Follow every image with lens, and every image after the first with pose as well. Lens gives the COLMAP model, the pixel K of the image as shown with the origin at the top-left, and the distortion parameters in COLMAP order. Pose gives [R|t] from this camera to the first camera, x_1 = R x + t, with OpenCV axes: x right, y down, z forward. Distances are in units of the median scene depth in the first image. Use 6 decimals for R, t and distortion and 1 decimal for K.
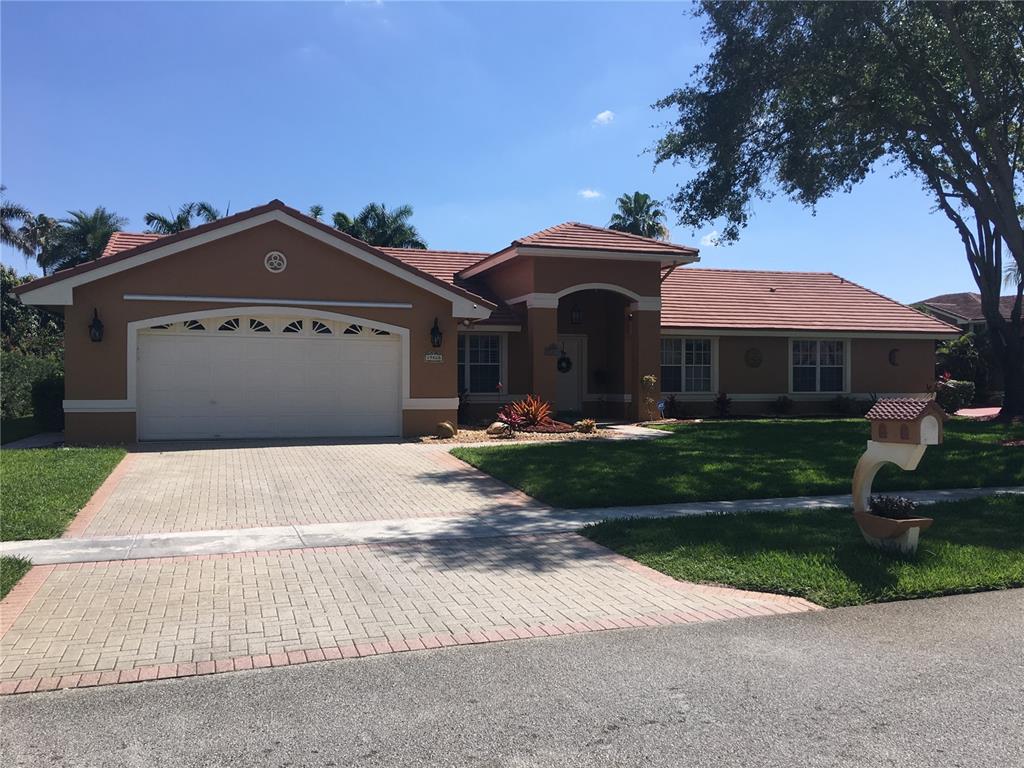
lens RADIAL K [[865.2, 0, 502.0], [0, 865.2, 387.5], [0, 0, 1]] dist [0.118914, -0.185768]
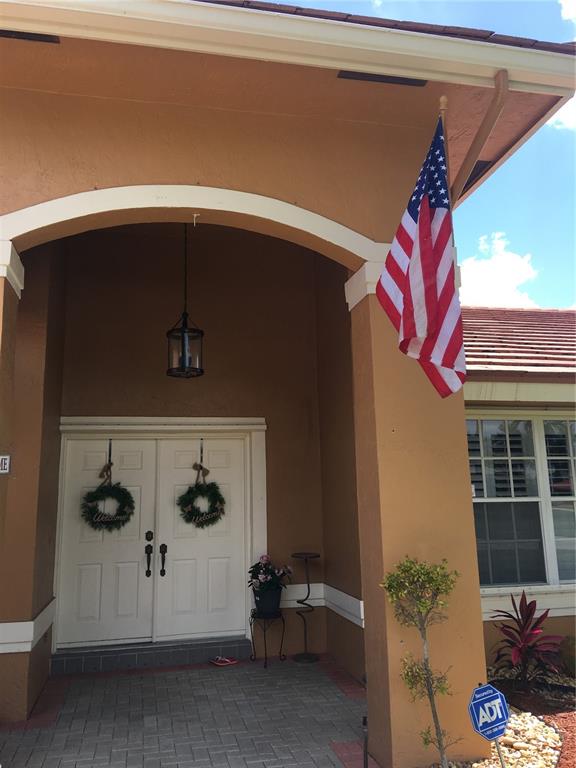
lens RADIAL K [[648.9, 0, 289.6], [0, 648.9, 382.2], [0, 0, 1]] dist [0.118914, -0.185768]
pose [[0.994613, -0.041257, -0.095091, 0.187295], [0.021540, 0.979615, -0.199726, -0.029089], [0.101393, 0.196602, 0.975227, 1.005217]]
